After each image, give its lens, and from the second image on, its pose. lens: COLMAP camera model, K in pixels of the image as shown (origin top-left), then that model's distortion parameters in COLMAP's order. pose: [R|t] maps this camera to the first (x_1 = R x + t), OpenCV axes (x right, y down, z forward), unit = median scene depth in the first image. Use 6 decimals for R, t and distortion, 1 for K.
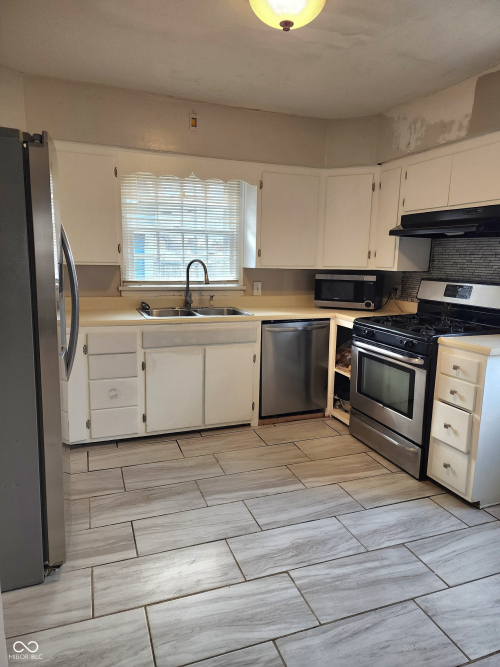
lens RADIAL K [[446.1, 0, 249.2], [0, 446.1, 332.2], [0, 0, 1]] dist [0.055525, -0.020624]
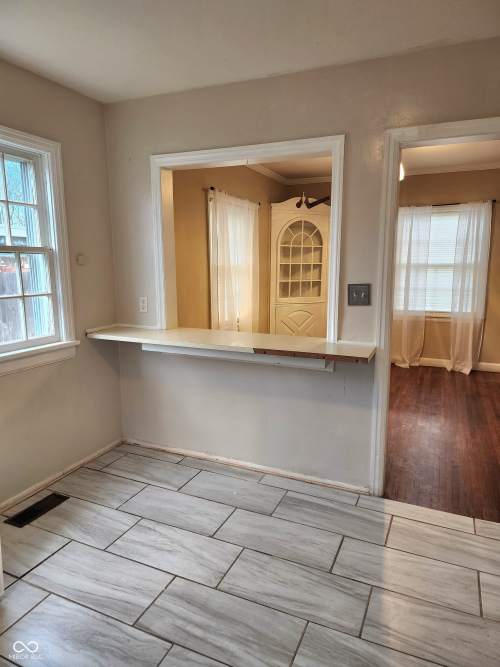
lens RADIAL K [[446.1, 0, 250.0], [0, 446.1, 333.8], [0, 0, 1]] dist [0.055525, -0.020624]
pose [[-0.718286, -0.137325, 0.682061, -0.327686], [0.090099, 0.953713, 0.286903, -0.269030], [-0.689890, 0.267531, -0.672666, 1.430631]]
